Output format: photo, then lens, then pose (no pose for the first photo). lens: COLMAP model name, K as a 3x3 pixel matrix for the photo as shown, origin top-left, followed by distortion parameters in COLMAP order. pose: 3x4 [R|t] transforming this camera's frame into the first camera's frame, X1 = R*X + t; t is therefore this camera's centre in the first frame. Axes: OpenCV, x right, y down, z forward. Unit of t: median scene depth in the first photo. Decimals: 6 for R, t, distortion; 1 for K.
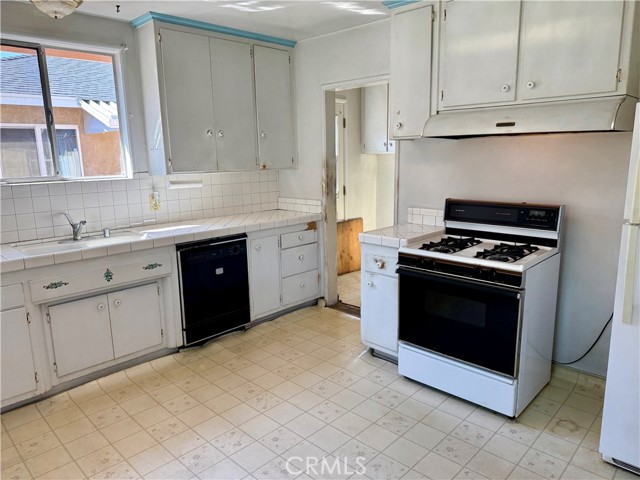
lens RADIAL K [[440.7, 0, 324.8], [0, 440.7, 243.1], [0, 0, 1]] dist [0.008604, -0.029283]
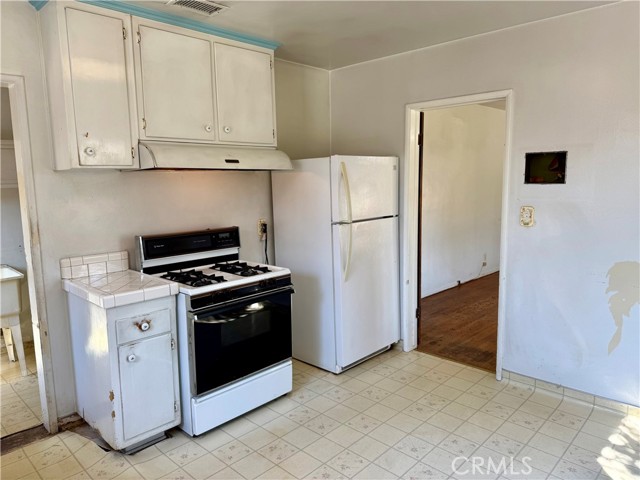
lens RADIAL K [[440.7, 0, 322.8], [0, 440.7, 237.3], [0, 0, 1]] dist [0.008604, -0.029283]
pose [[0.003168, -0.113411, 0.993543, -0.566079], [0.212324, 0.970971, 0.110157, -0.110098], [-0.977194, 0.210604, 0.027156, 0.567312]]
